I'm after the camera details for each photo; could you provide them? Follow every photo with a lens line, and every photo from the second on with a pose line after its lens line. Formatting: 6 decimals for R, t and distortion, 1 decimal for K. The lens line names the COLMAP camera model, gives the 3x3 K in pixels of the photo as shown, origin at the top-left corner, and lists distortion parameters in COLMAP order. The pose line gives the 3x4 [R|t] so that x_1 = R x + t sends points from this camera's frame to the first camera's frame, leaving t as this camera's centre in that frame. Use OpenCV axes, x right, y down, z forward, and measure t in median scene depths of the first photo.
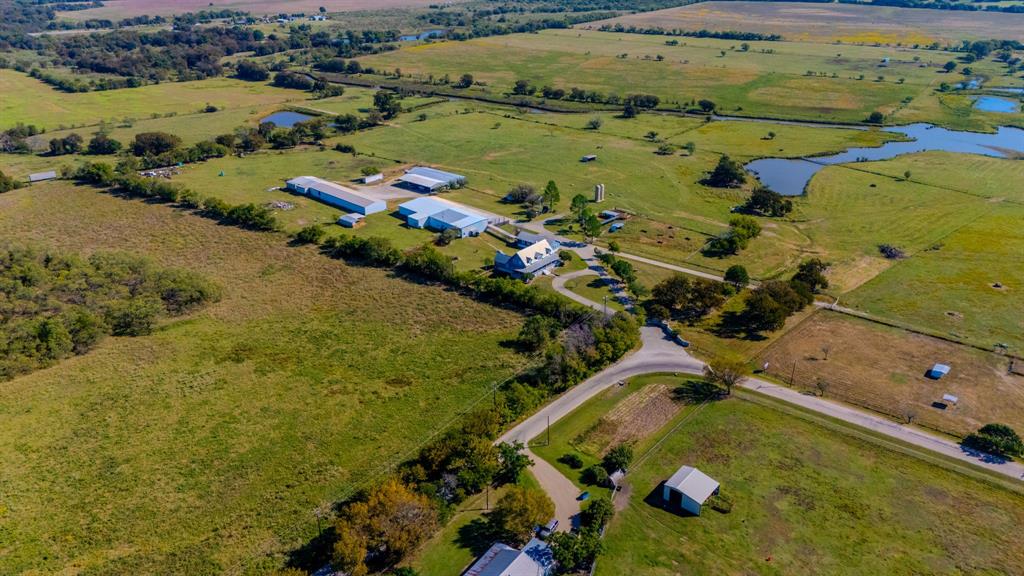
lens RADIAL K [[752.4, 0, 515.2], [0, 752.4, 283.1], [0, 0, 1]] dist [0.076247, -0.073275]
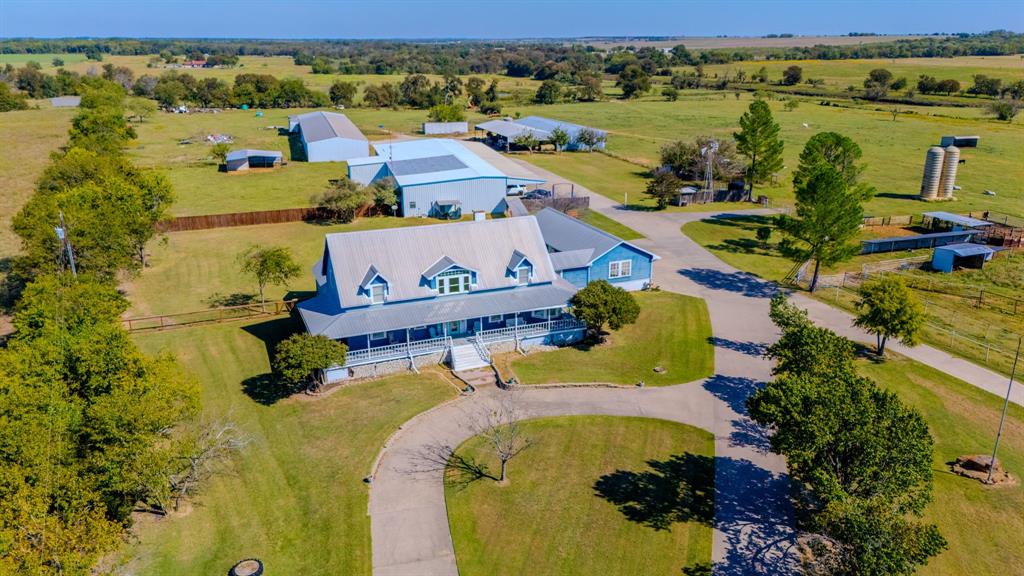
lens RADIAL K [[752.4, 0, 515.2], [0, 752.4, 283.1], [0, 0, 1]] dist [0.076247, -0.073275]
pose [[0.872630, 0.150134, -0.464734, 0.065221], [-0.196776, 0.979003, -0.053215, -0.011796], [0.446987, 0.137885, 0.883850, 0.368582]]
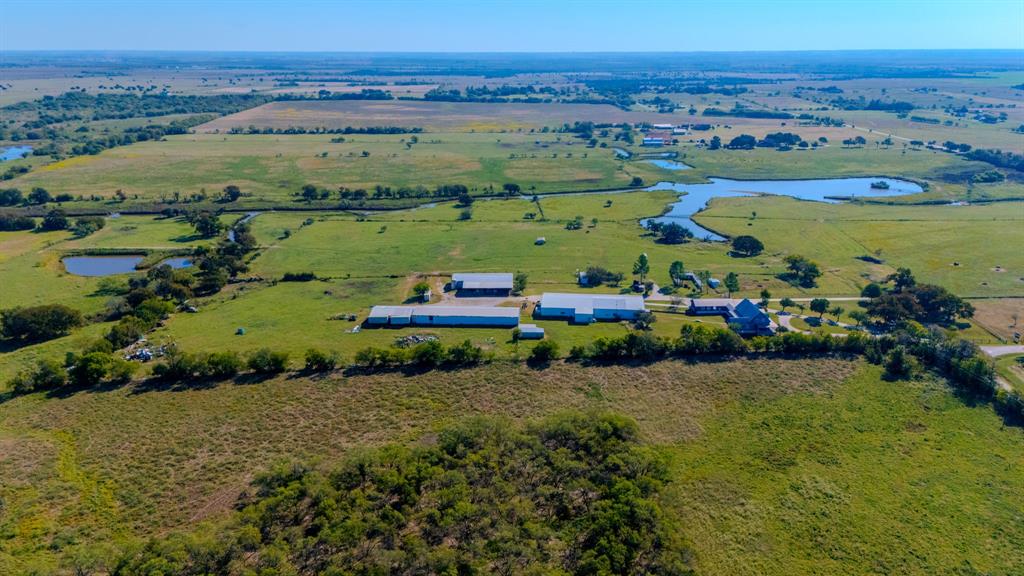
lens RADIAL K [[752.4, 0, 515.2], [0, 752.4, 283.1], [0, 0, 1]] dist [0.076247, -0.073275]
pose [[0.758109, -0.189146, 0.624096, -0.416714], [0.262364, 0.964609, -0.026356, -0.063854], [-0.597023, 0.183722, 0.780903, 0.152439]]
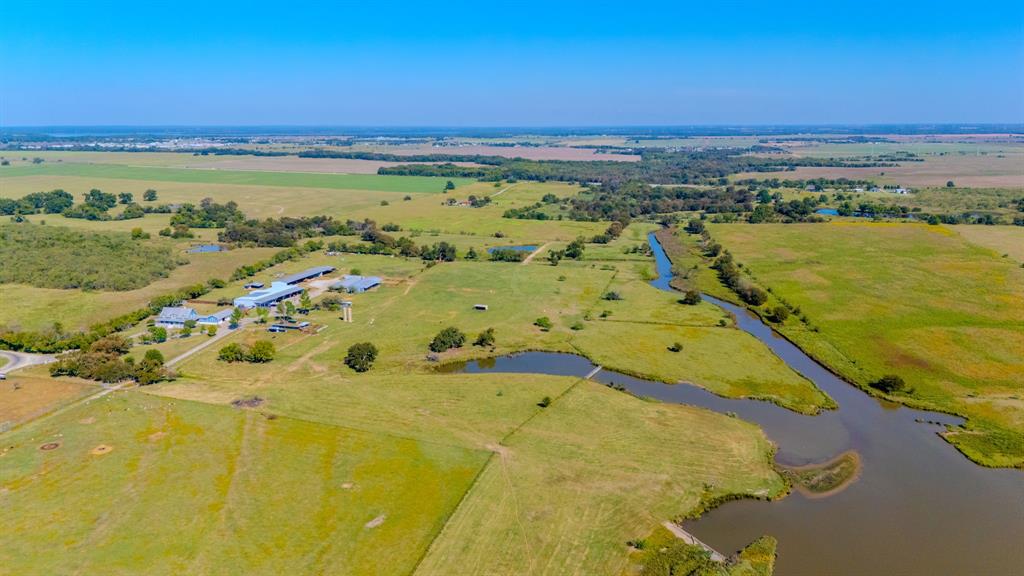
lens RADIAL K [[752.4, 0, 515.2], [0, 752.4, 283.1], [0, 0, 1]] dist [0.076247, -0.073275]
pose [[0.444086, 0.187951, -0.876049, 0.739139], [-0.361456, 0.932238, 0.016777, -0.164267], [0.819840, 0.309203, 0.481930, 0.361387]]
